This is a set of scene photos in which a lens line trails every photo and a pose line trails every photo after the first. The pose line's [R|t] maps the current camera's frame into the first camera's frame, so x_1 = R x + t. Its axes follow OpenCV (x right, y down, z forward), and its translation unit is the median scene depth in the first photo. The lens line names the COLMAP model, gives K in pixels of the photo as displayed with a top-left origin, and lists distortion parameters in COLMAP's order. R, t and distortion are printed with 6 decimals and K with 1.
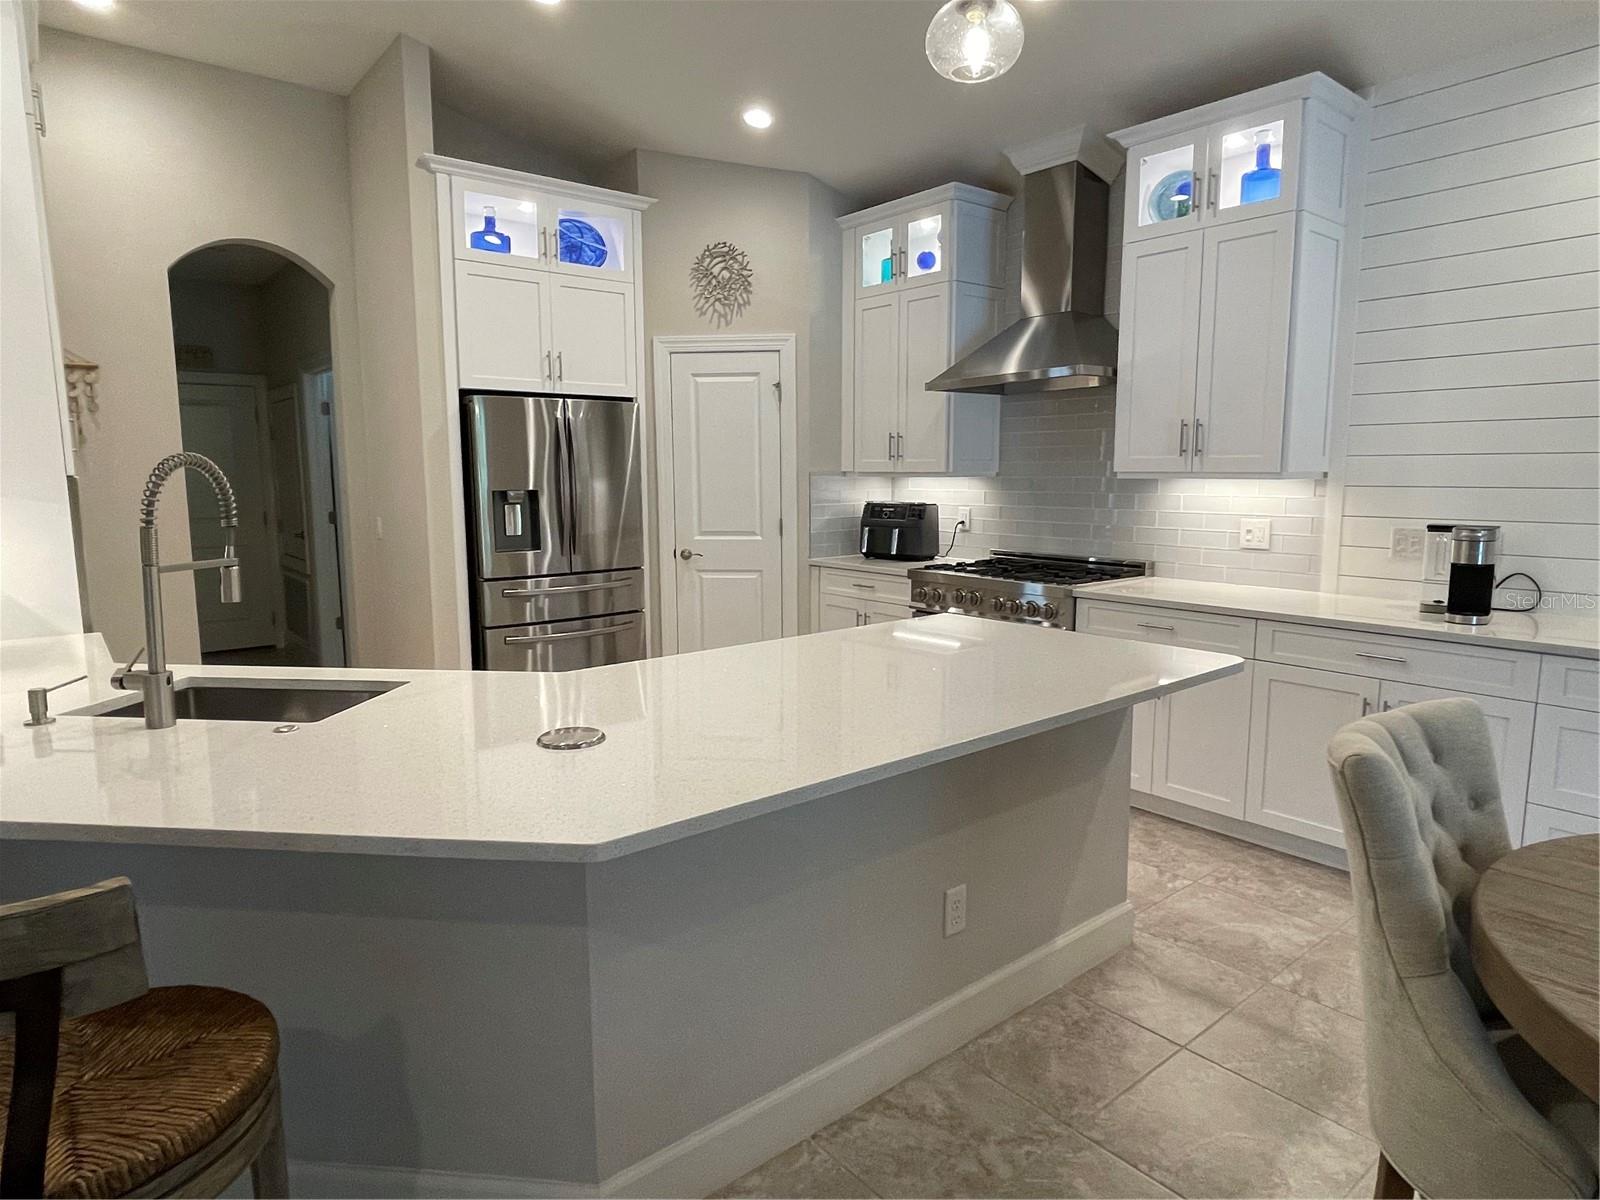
lens RADIAL K [[937.1, 0, 805.6], [0, 937.1, 594.6], [0, 0, 1]] dist [0.002983, -0.009814]
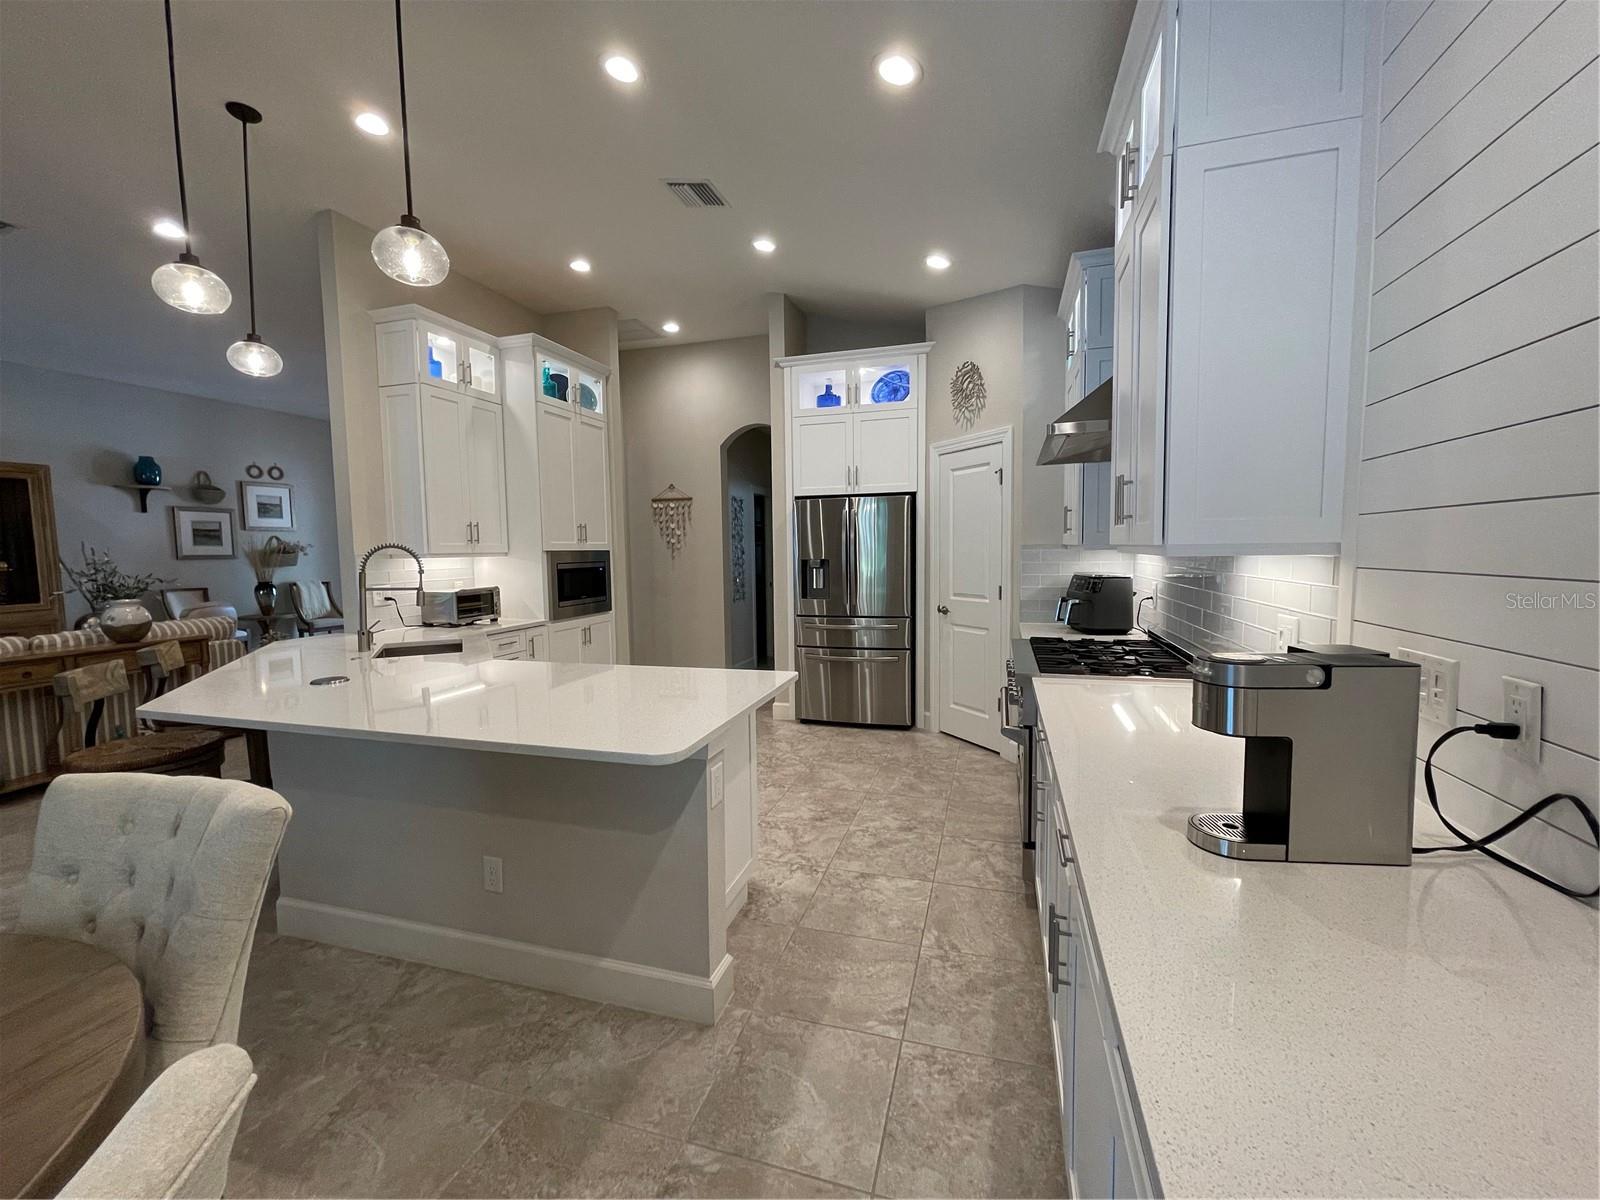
lens RADIAL K [[644.3, 0, 806.0], [0, 644.3, 597.4], [0, 0, 1]] dist [-0.002623, 0.001865]
pose [[0.554645, 0.058613, -0.830020, 0.549907], [-0.098858, 0.995093, 0.004209, -0.050466], [0.826194, 0.079720, 0.557717, 0.393963]]
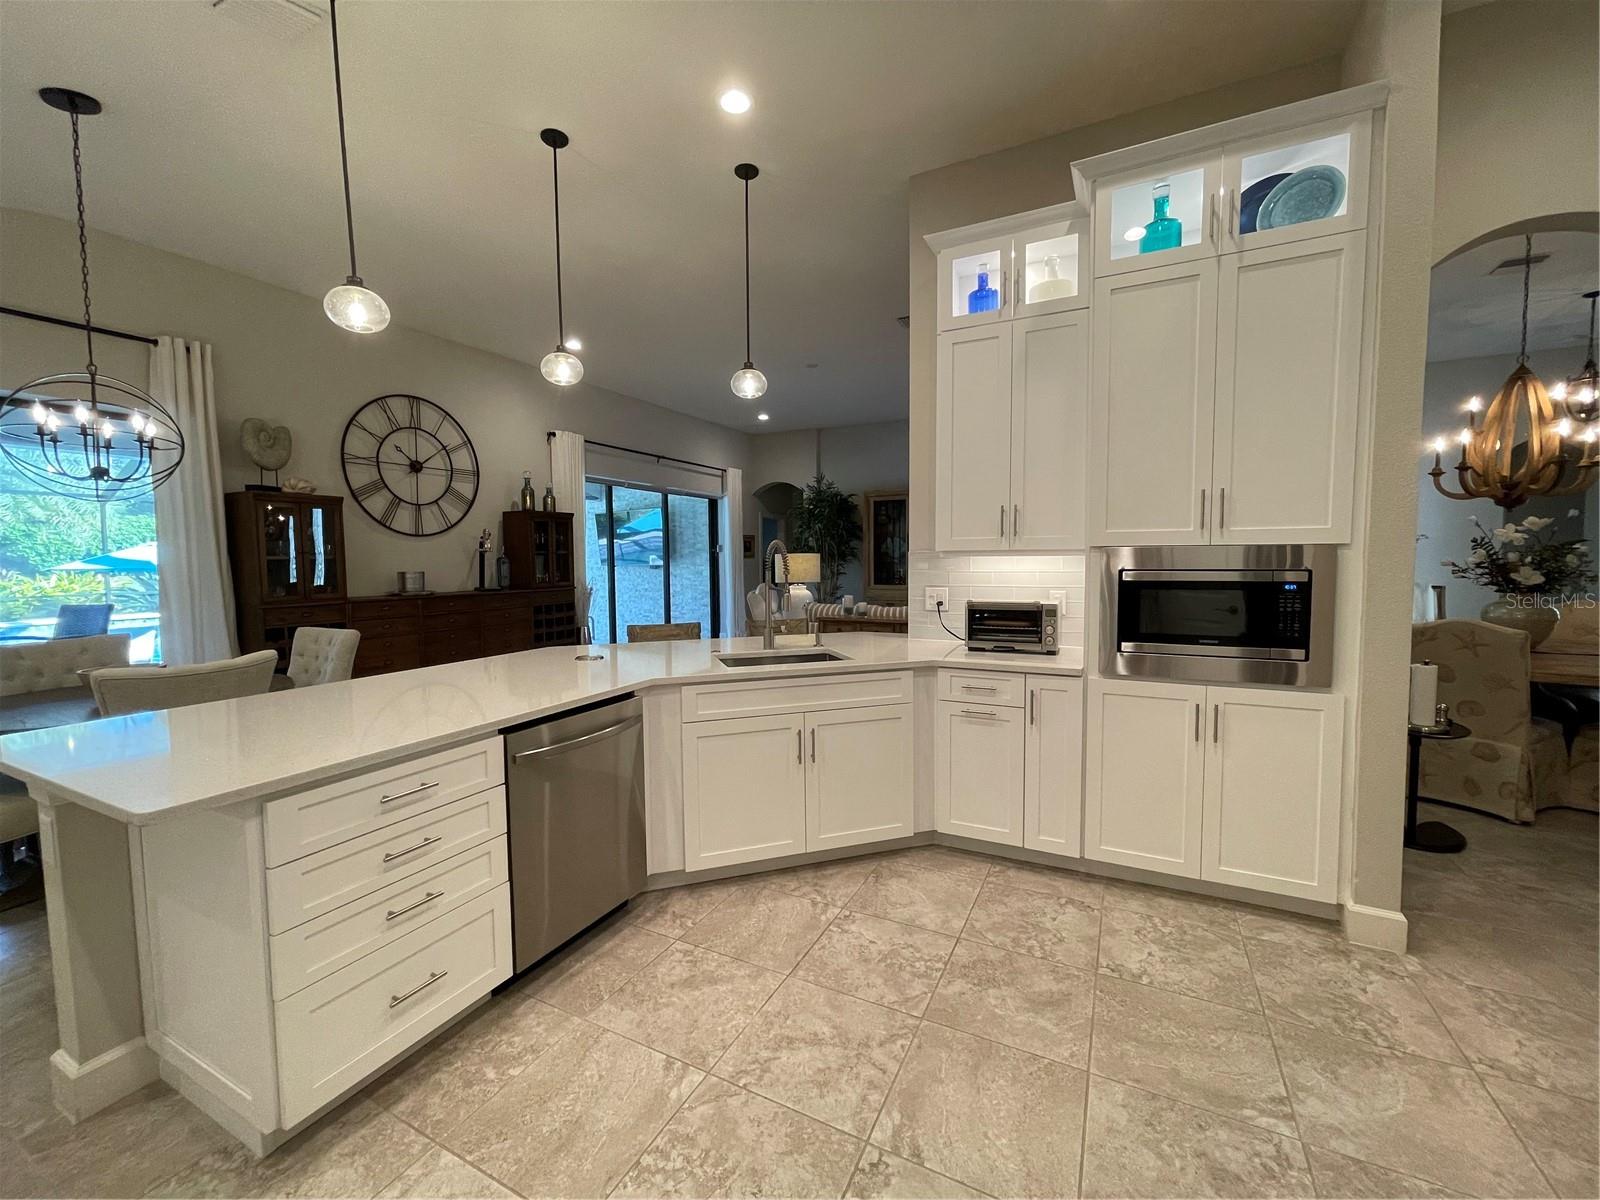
lens RADIAL K [[644.3, 0, 803.3], [0, 644.3, 594.8], [0, 0, 1]] dist [-0.002623, 0.001865]
pose [[-0.916865, 0.033318, -0.397804, -0.033320], [-0.043415, 0.982278, 0.182334, -0.125357], [0.396829, 0.184446, -0.899170, 1.000553]]
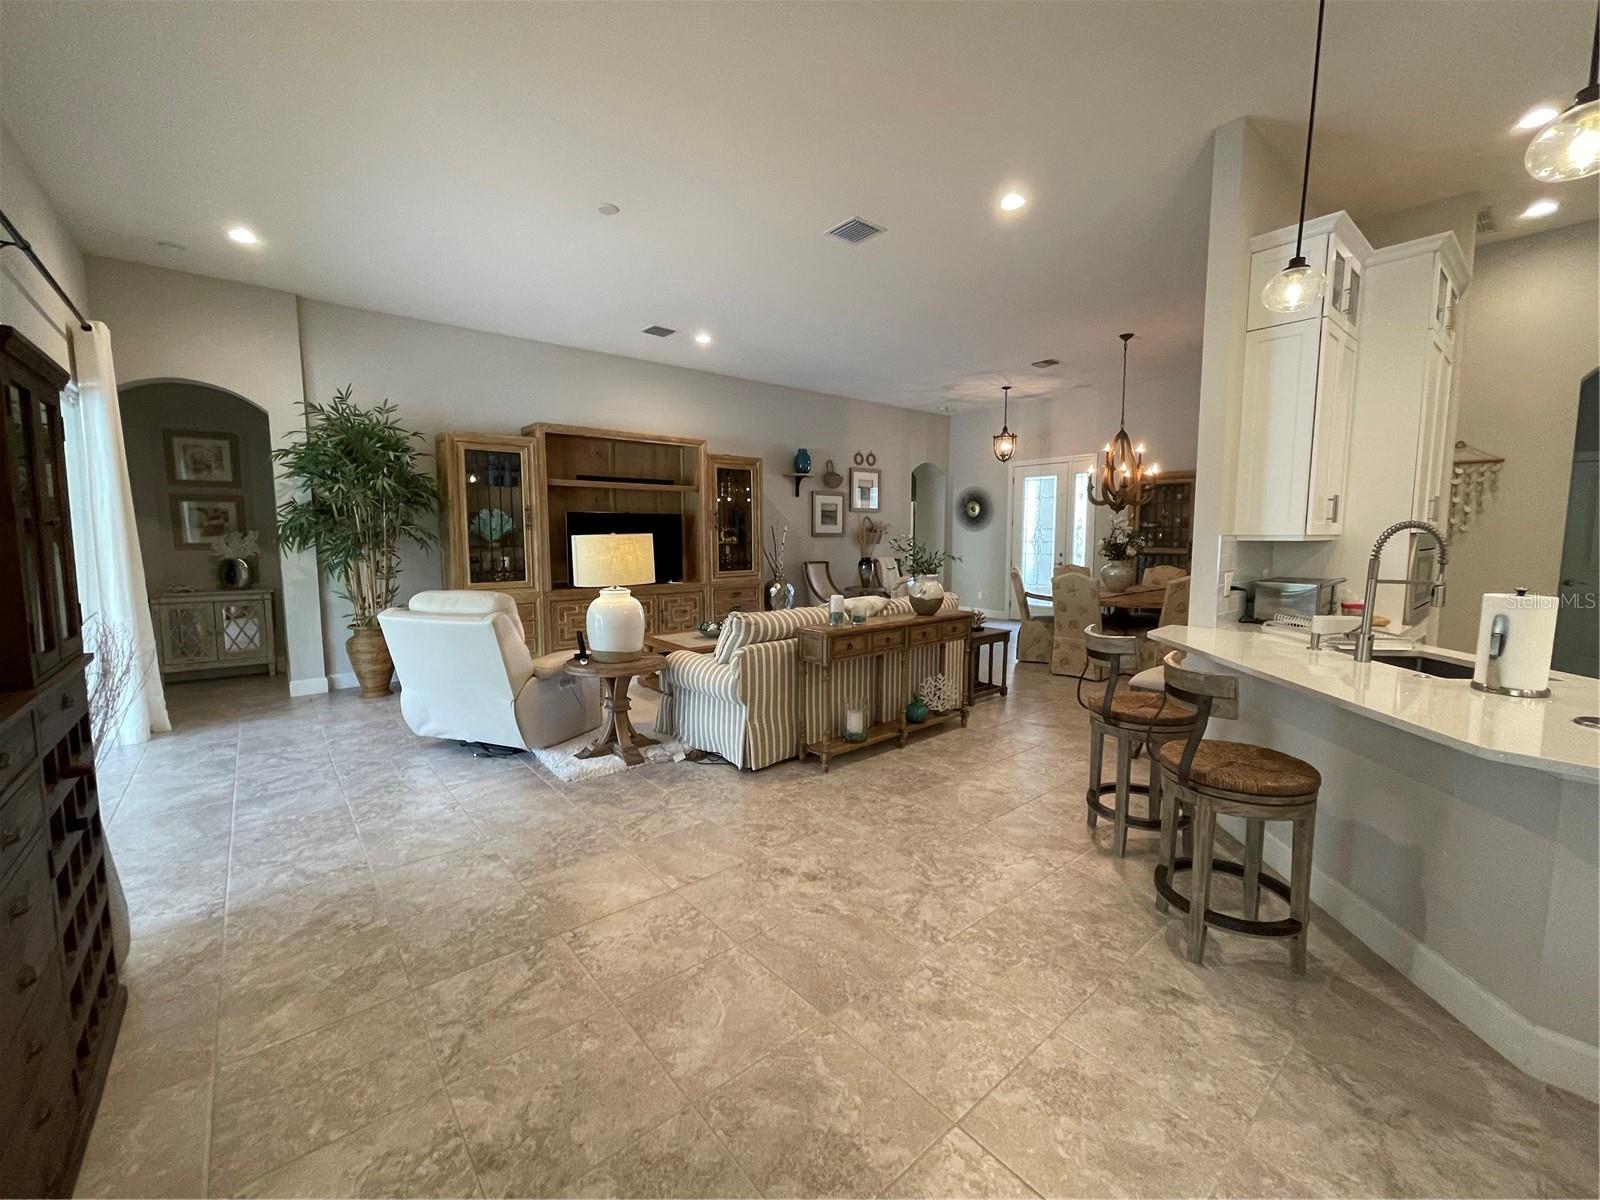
lens RADIAL K [[644.3, 0, 802.7], [0, 644.3, 599.9], [0, 0, 1]] dist [-0.002623, 0.001865]
pose [[0.018125, 0.104997, -0.994307, 0.237552], [-0.131513, 0.986081, 0.101731, 0.012544], [0.991149, 0.128921, 0.031681, -0.082283]]
